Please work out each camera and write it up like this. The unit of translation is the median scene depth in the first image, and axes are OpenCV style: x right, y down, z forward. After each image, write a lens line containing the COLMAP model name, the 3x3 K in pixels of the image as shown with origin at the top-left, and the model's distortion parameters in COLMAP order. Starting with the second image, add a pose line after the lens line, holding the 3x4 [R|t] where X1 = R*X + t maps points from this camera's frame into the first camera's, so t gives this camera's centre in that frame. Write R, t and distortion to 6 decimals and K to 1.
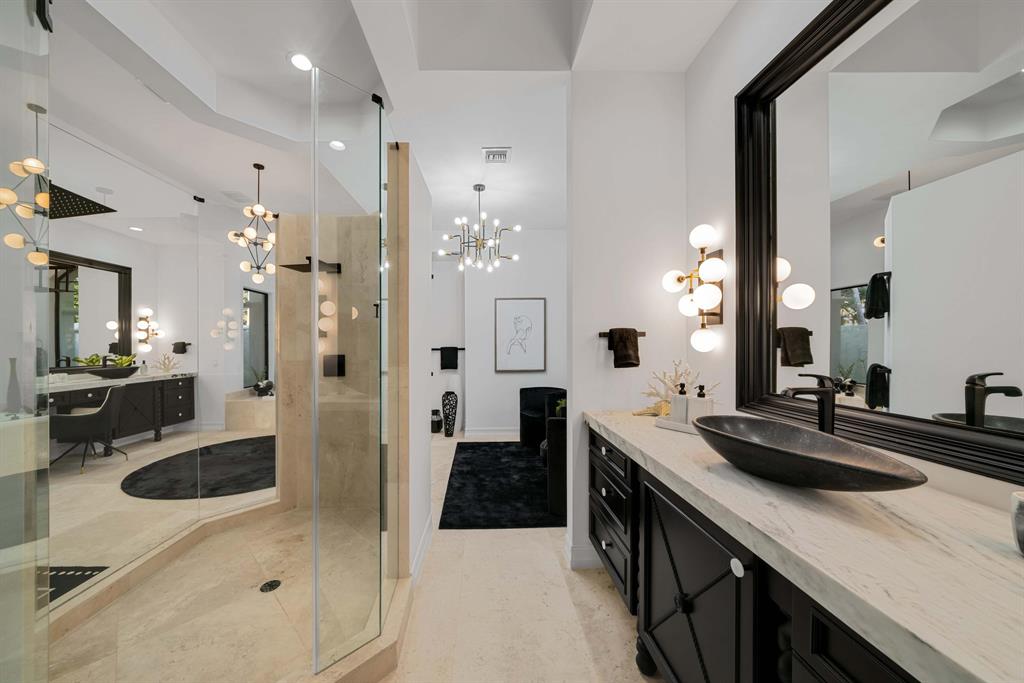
lens RADIAL K [[374.1, 0, 485.1], [0, 374.1, 336.5], [0, 0, 1]] dist [0.000102, -0.000012]
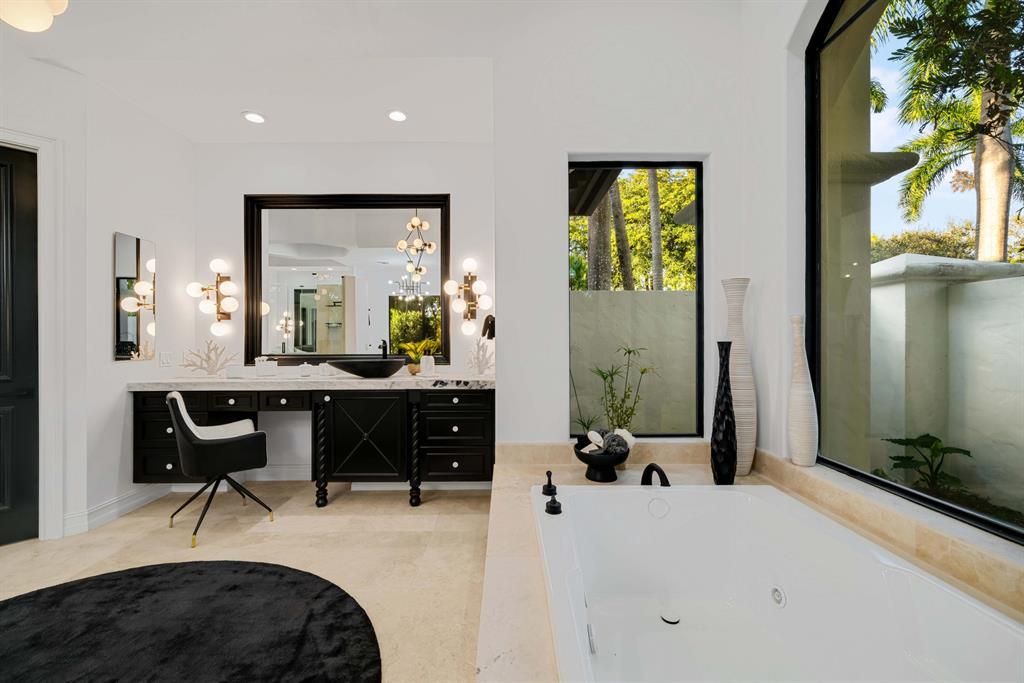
lens RADIAL K [[408.2, 0, 512.0], [0, 408.2, 341.5], [0, 0, 1]] dist [-0.000371, 0.000157]
pose [[-0.017829, 0.003979, -0.999833, -0.291480], [0.012093, 0.999920, 0.003764, 0.048844], [0.999768, -0.012024, -0.017876, 1.083384]]
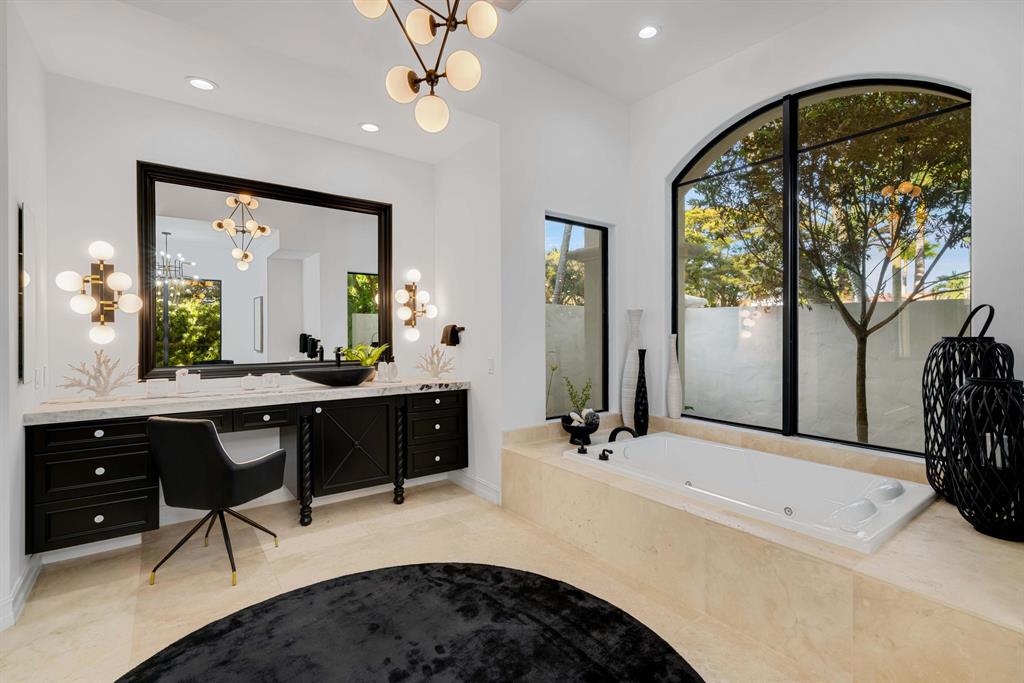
lens RADIAL K [[467.3, 0, 493.0], [0, 467.3, 332.2], [0, 0, 1]] dist [-0.000720, 0.000005]
pose [[0.565721, 0.004366, -0.824585, -0.212453], [0.002752, 0.999970, 0.007183, 0.020997], [0.824592, -0.006333, 0.565693, 0.684545]]
